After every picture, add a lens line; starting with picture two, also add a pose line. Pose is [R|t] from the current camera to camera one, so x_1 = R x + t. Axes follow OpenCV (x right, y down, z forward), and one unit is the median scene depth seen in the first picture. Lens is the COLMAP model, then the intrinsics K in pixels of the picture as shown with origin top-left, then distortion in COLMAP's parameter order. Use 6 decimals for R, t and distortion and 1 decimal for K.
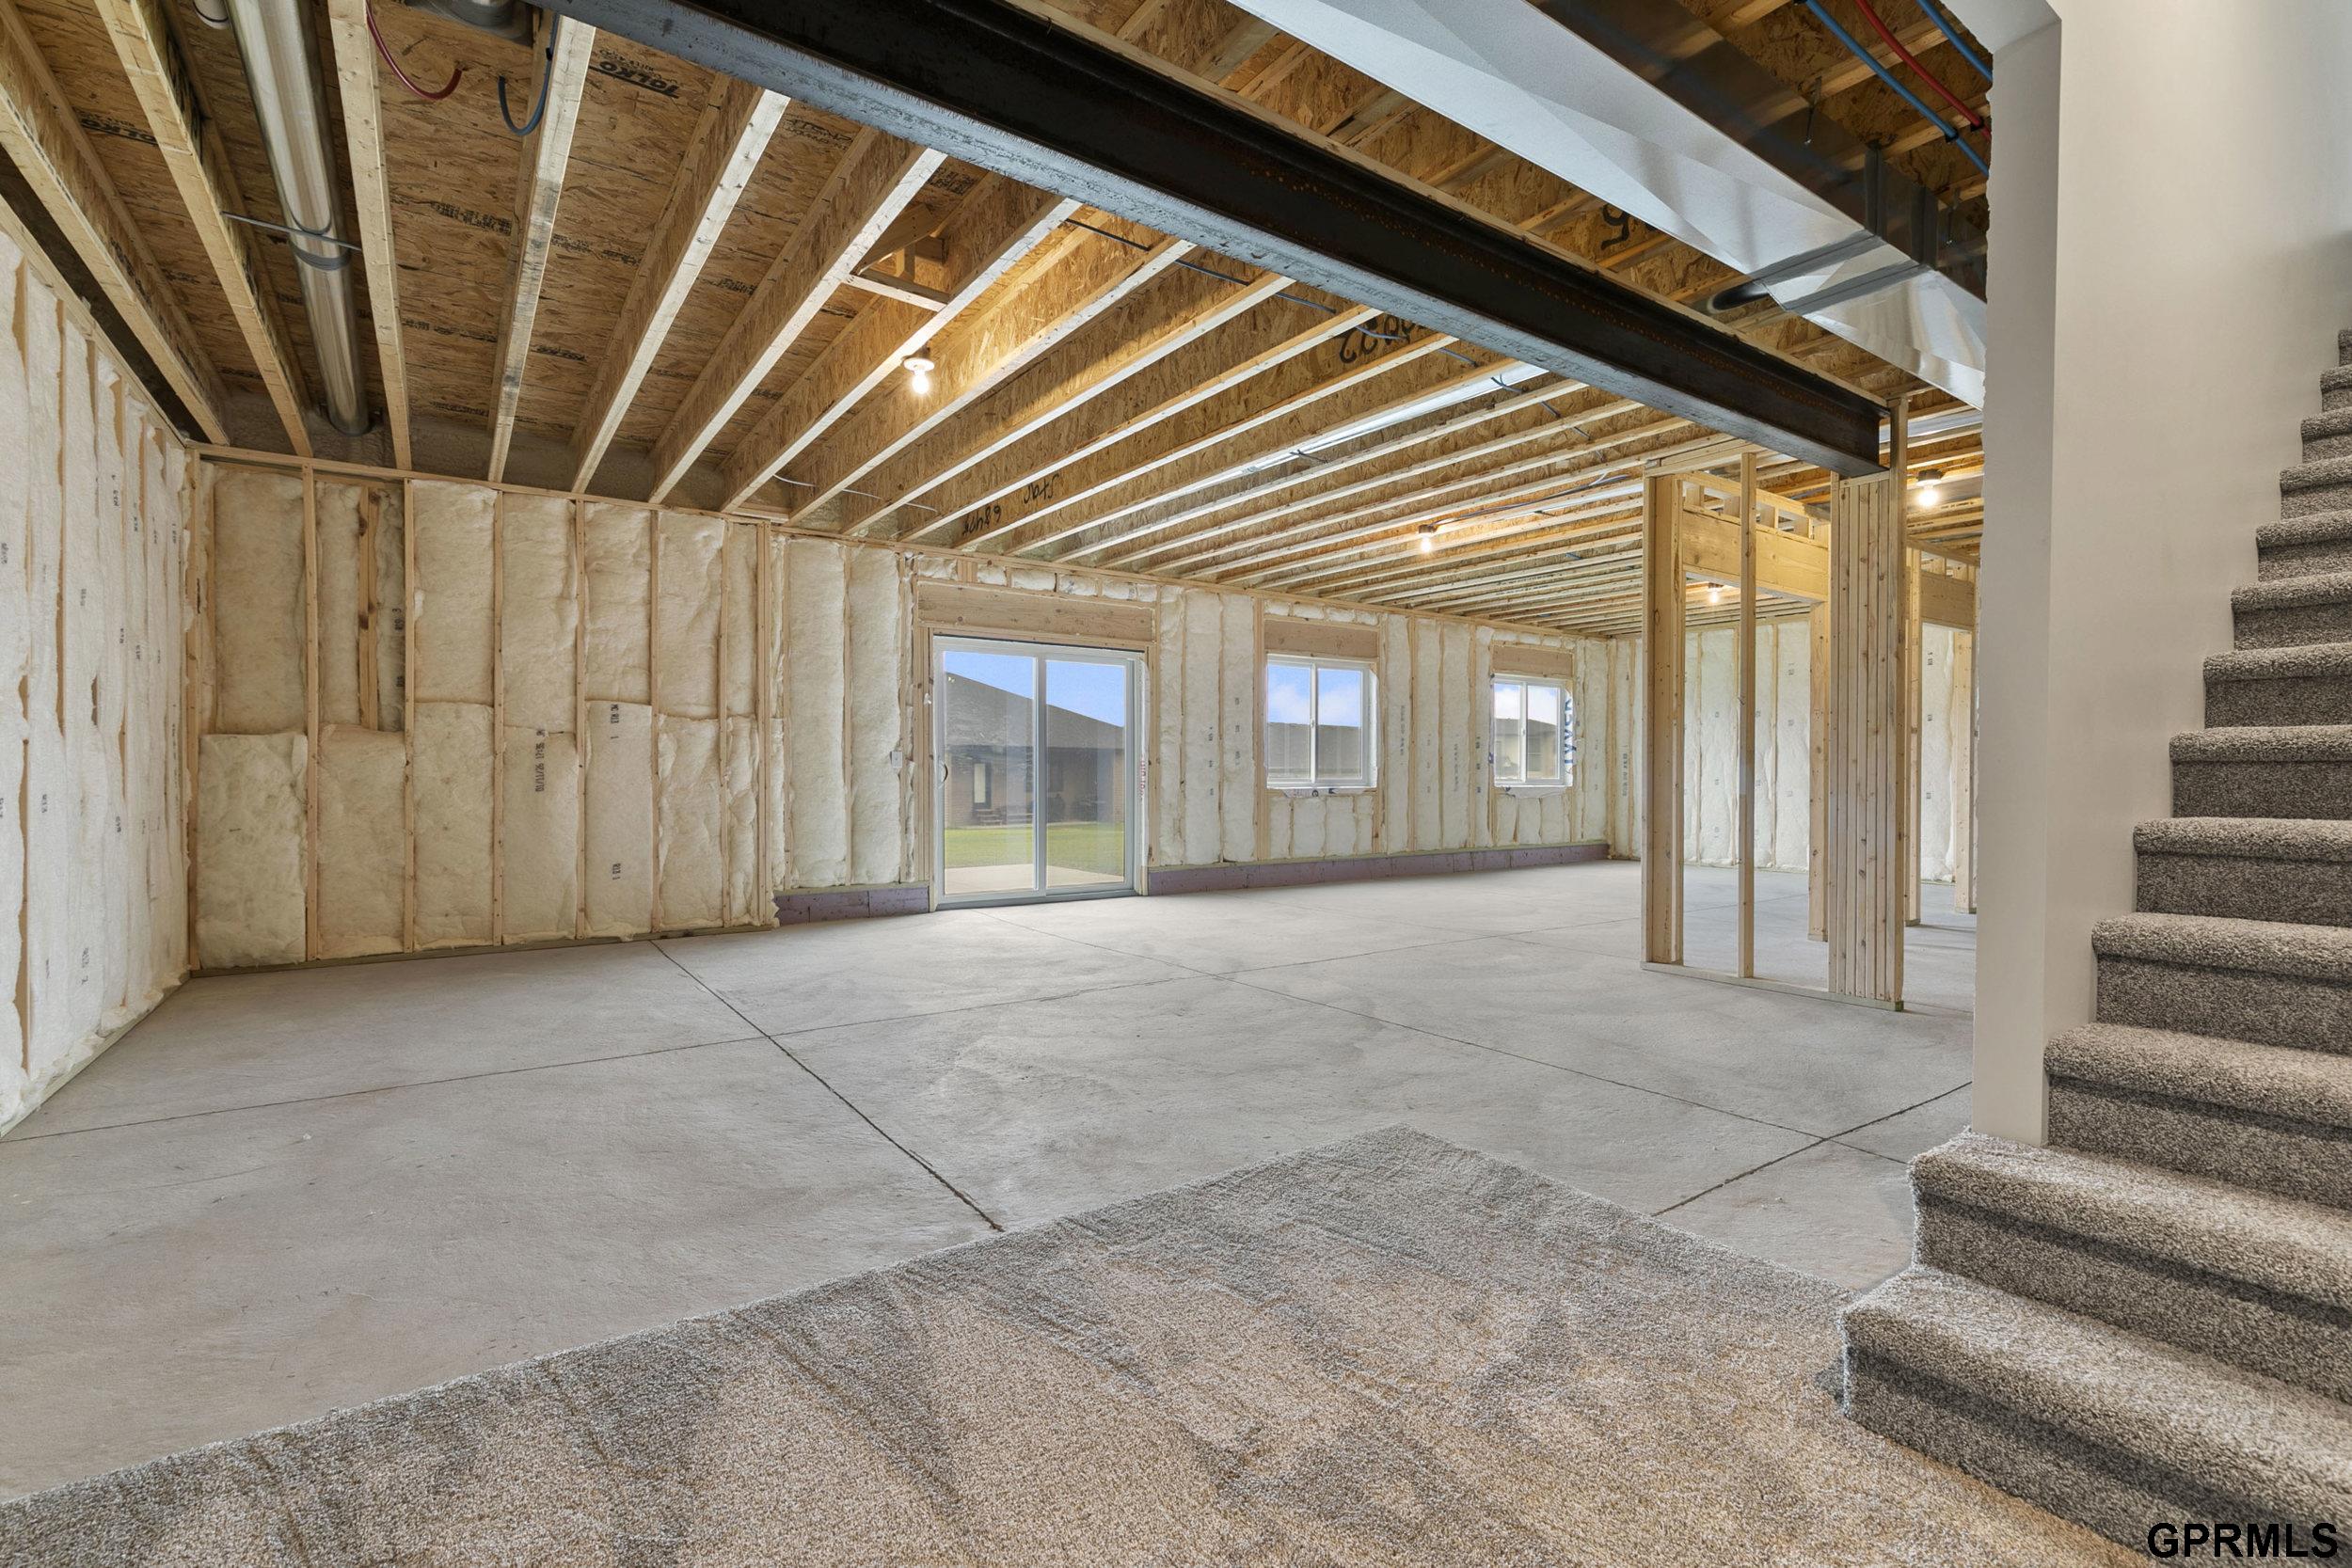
lens RADIAL K [[1054.9, 0, 1214.9], [0, 1054.9, 775.3], [0, 0, 1]] dist [0.009512, -0.001227]
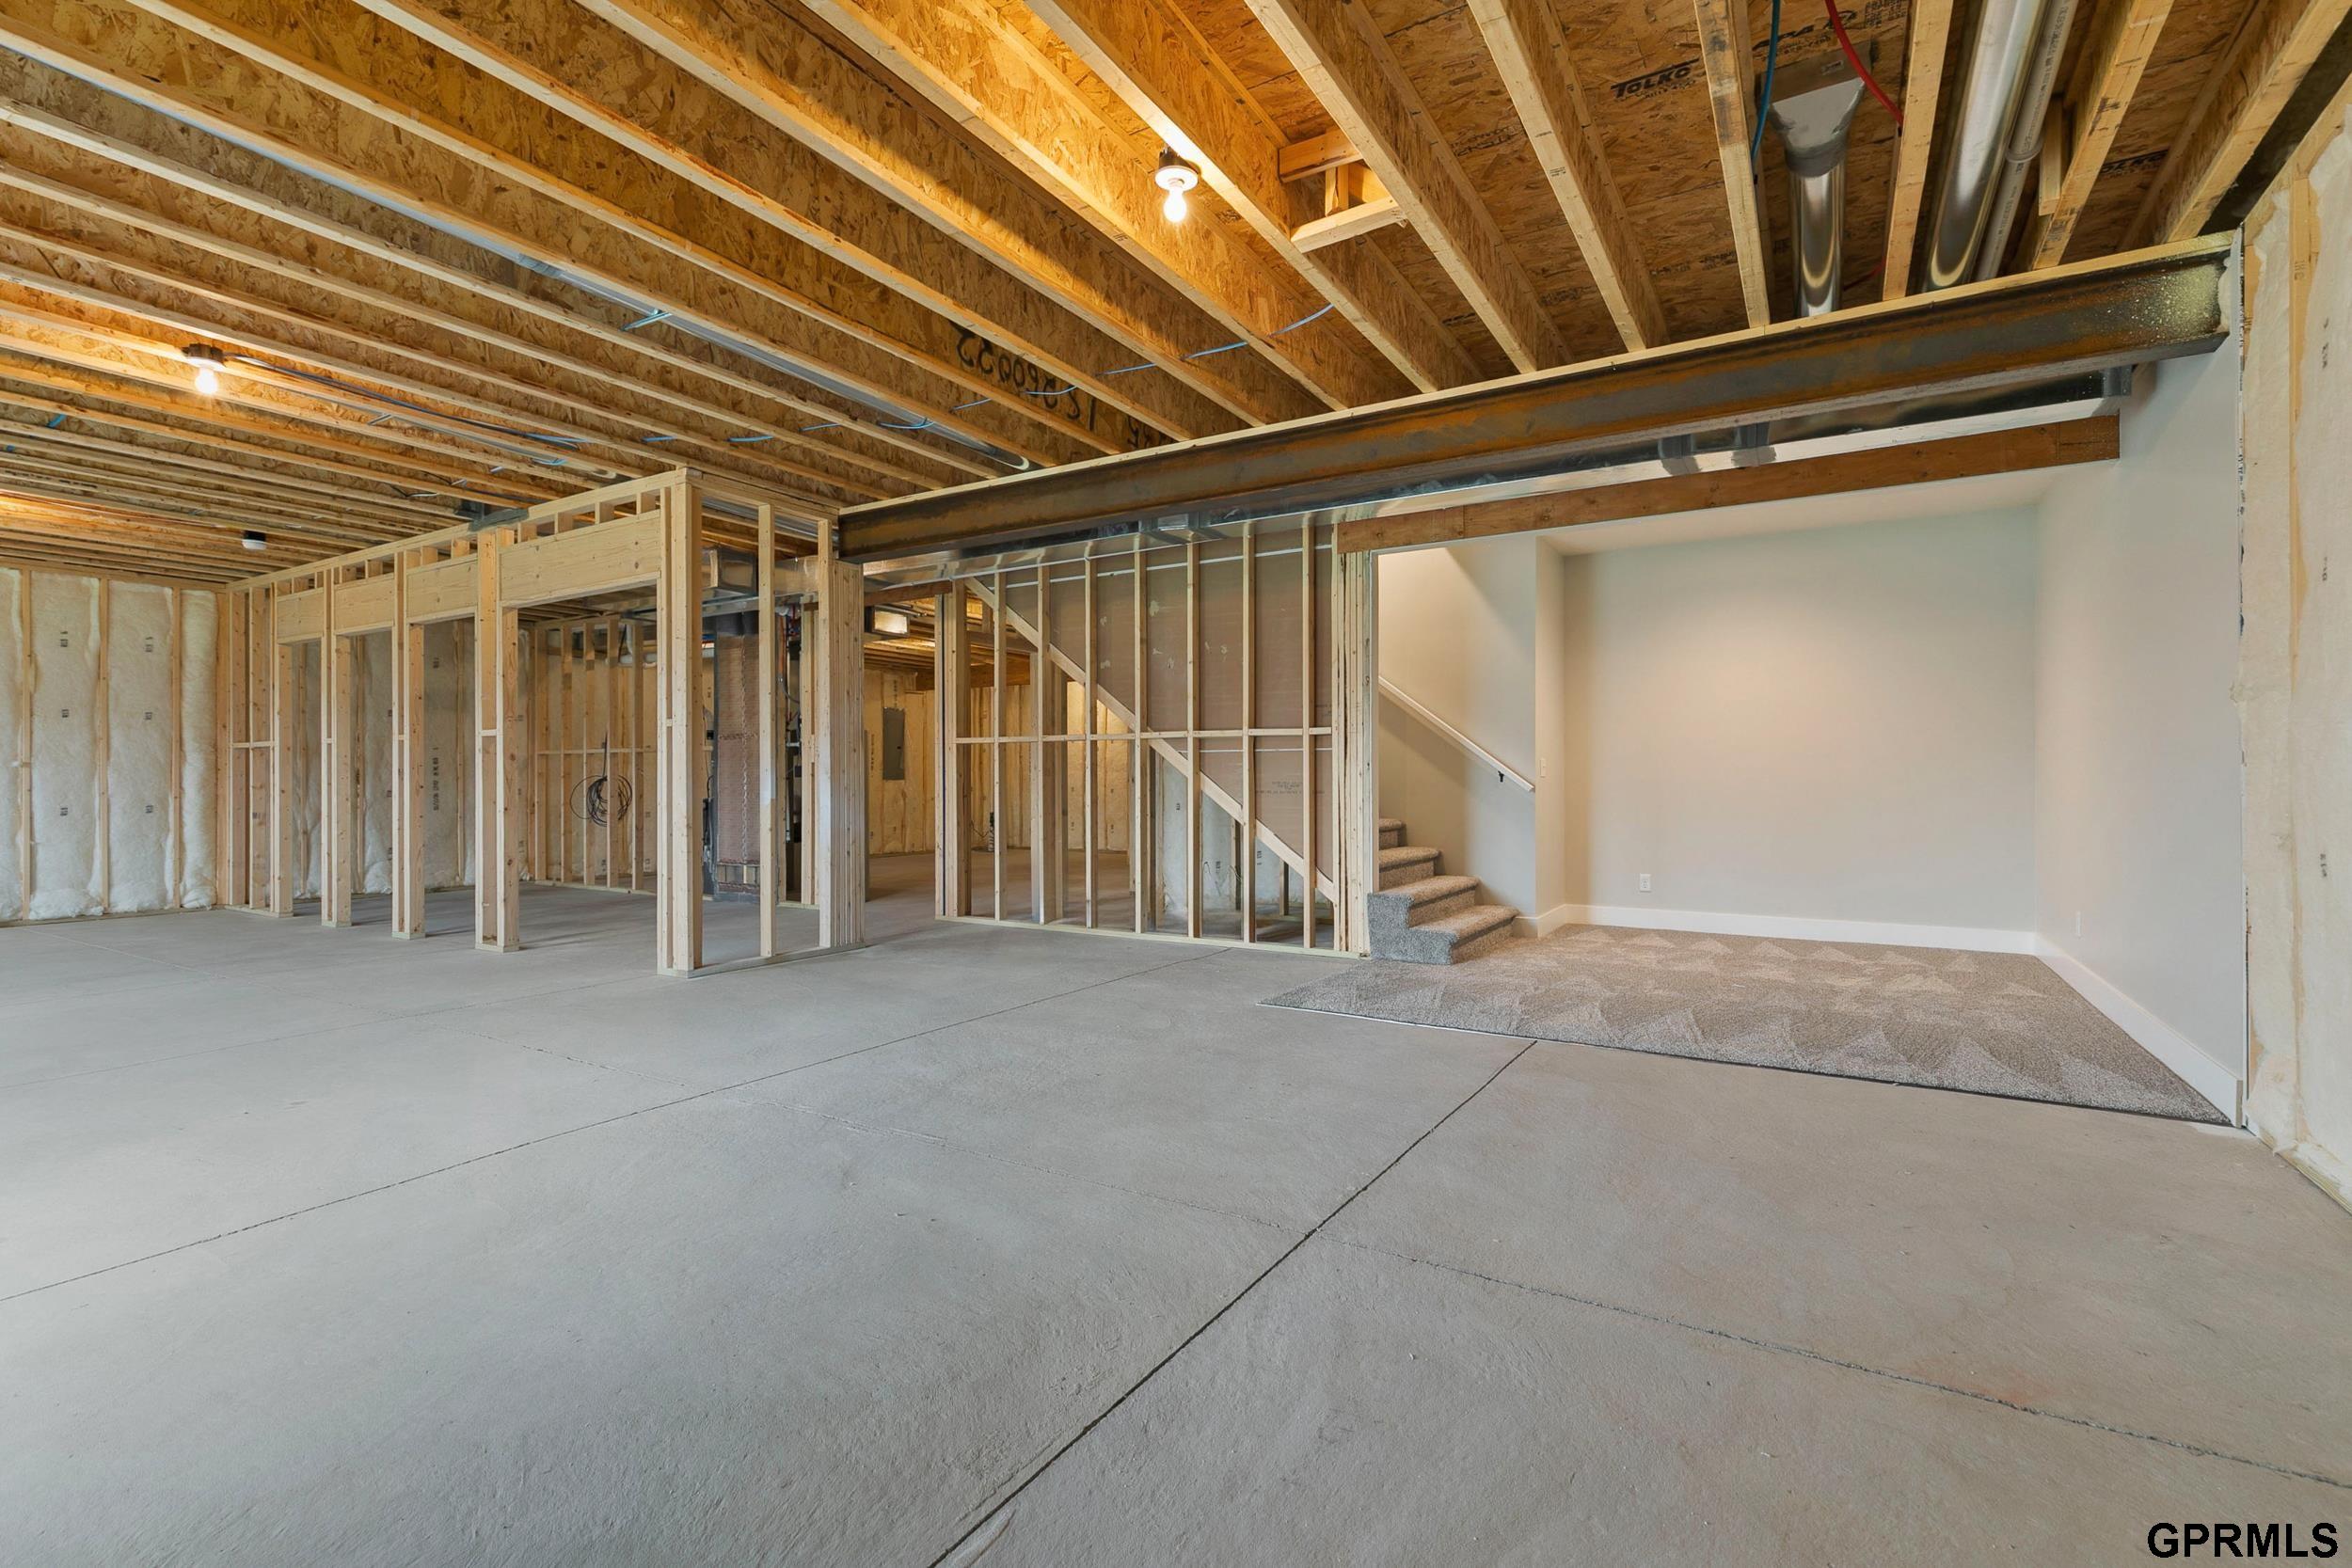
lens RADIAL K [[1054.9, 0, 1178.4], [0, 1054.9, 773.3], [0, 0, 1]] dist [0.009512, -0.001227]
pose [[-0.381652, 0.005057, 0.924292, -0.636934], [0.005984, 0.999978, -0.003001, -0.002506], [-0.924287, 0.004386, -0.381674, 0.885946]]
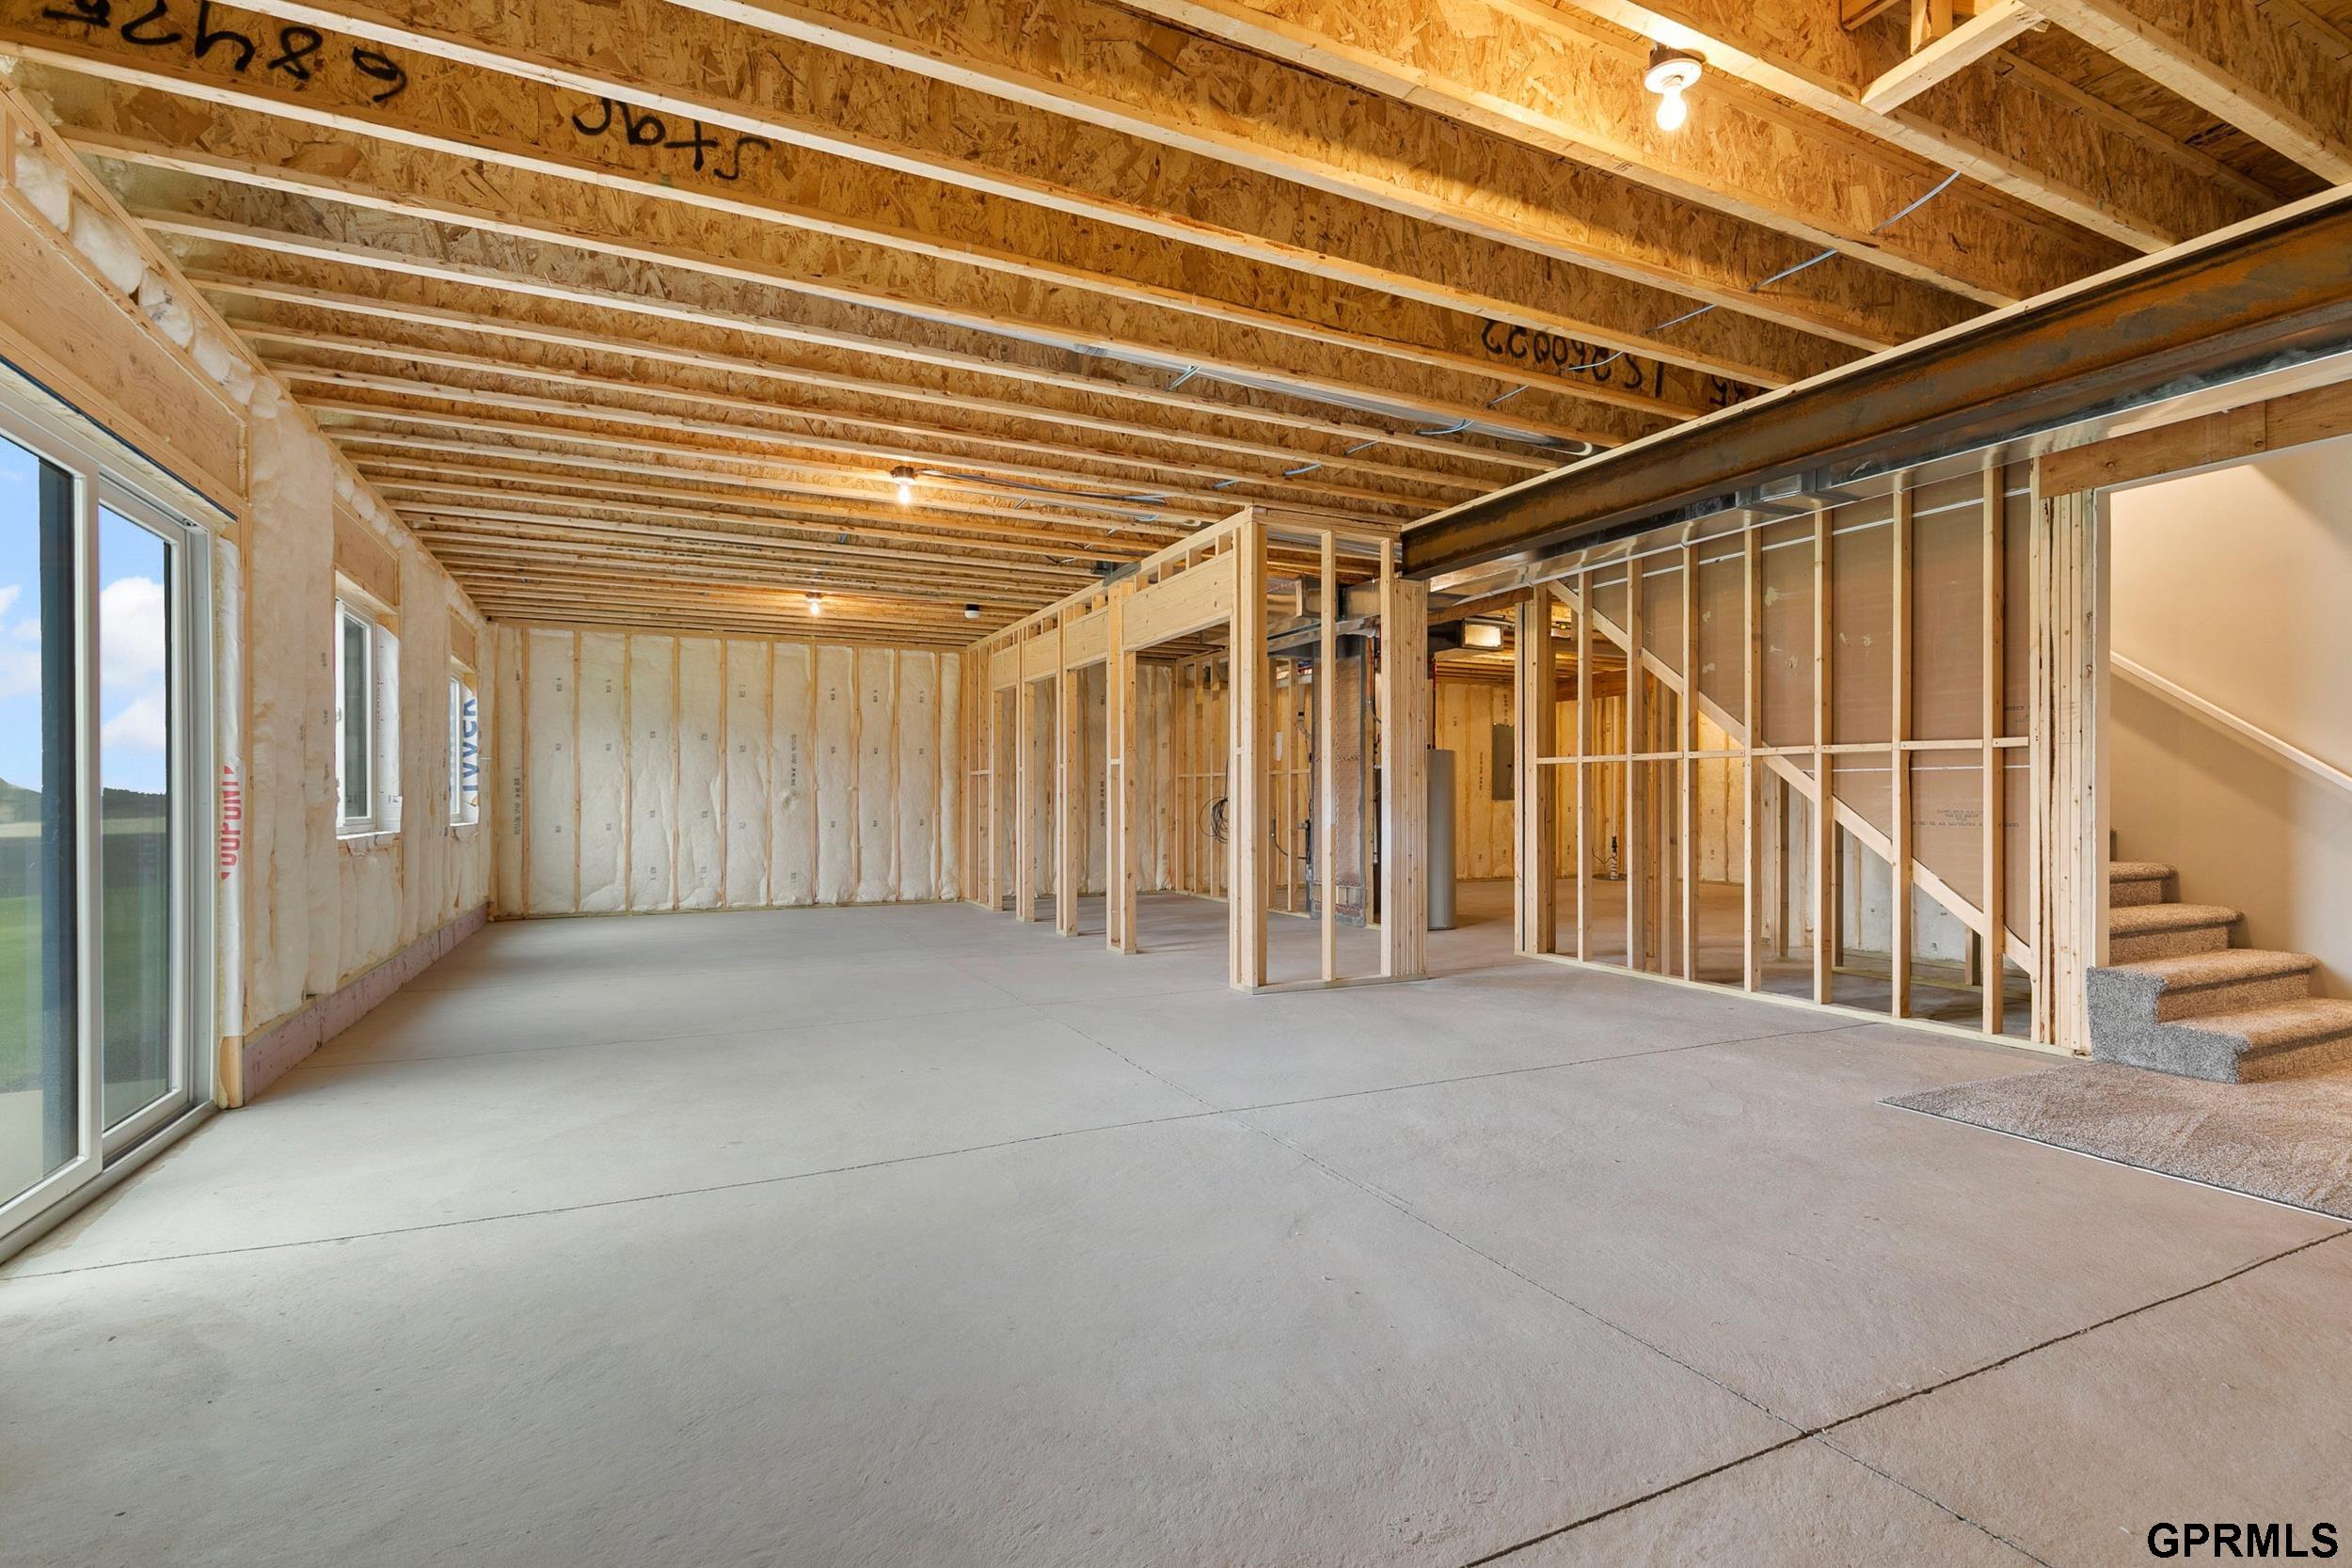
lens RADIAL K [[1104.4, 0, 1199.1], [0, 1104.4, 796.9], [0, 0, 1]] dist [0.001546, -0.002179]
pose [[0.170107, -0.001717, 0.985424, -0.623653], [0.005733, 0.999983, 0.000753, -0.010623], [-0.985409, 0.005521, 0.170114, 0.807213]]
